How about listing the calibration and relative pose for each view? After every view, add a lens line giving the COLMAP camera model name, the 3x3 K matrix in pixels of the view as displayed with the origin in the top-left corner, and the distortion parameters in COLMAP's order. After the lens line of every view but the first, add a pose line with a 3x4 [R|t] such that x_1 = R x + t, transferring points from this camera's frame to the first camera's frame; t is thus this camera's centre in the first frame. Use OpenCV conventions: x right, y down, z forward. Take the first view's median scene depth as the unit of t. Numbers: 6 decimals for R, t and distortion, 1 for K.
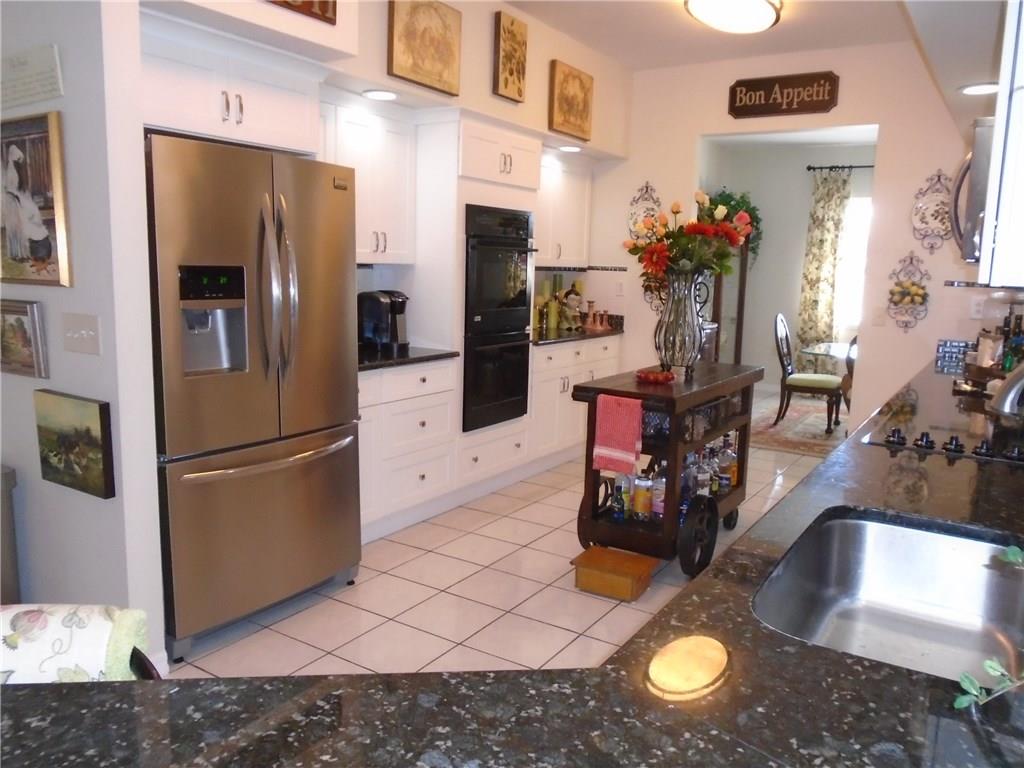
lens RADIAL K [[790.9, 0, 510.3], [0, 790.9, 380.0], [0, 0, 1]] dist [-0.003646, 0.000577]
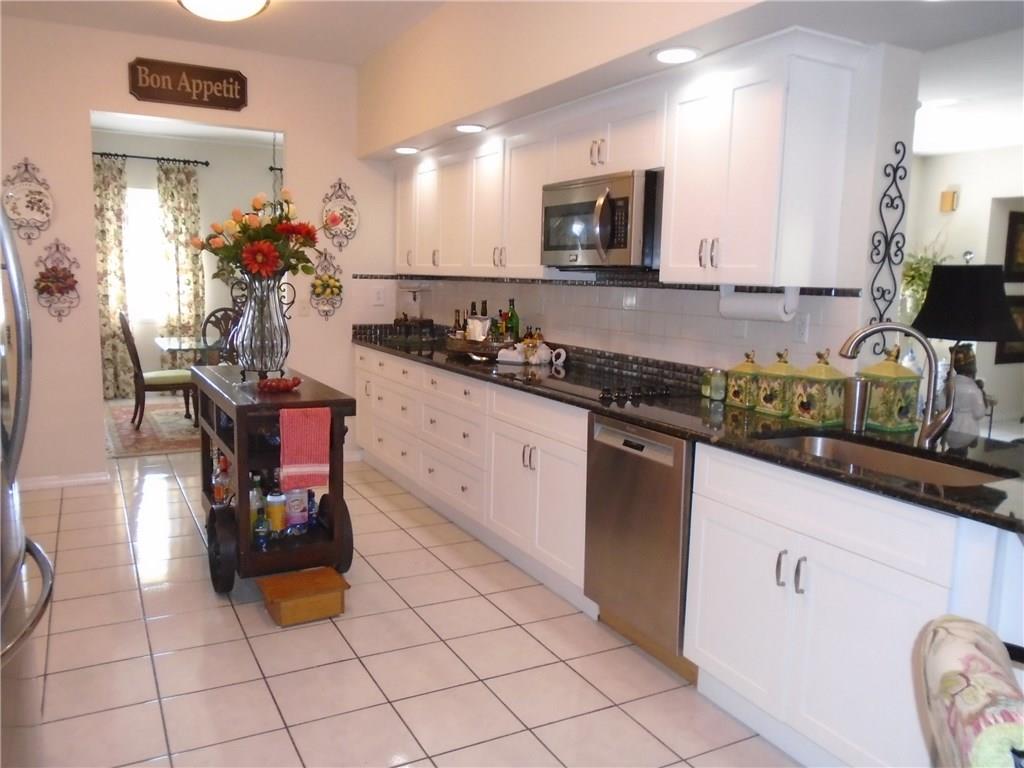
lens RADIAL K [[790.9, 0, 510.3], [0, 790.9, 380.0], [0, 0, 1]] dist [-0.003646, 0.000577]
pose [[0.485769, -0.135730, 0.863485, -0.339186], [0.121164, 0.988789, 0.087264, -0.039787], [-0.865649, 0.062233, 0.496768, 0.199905]]
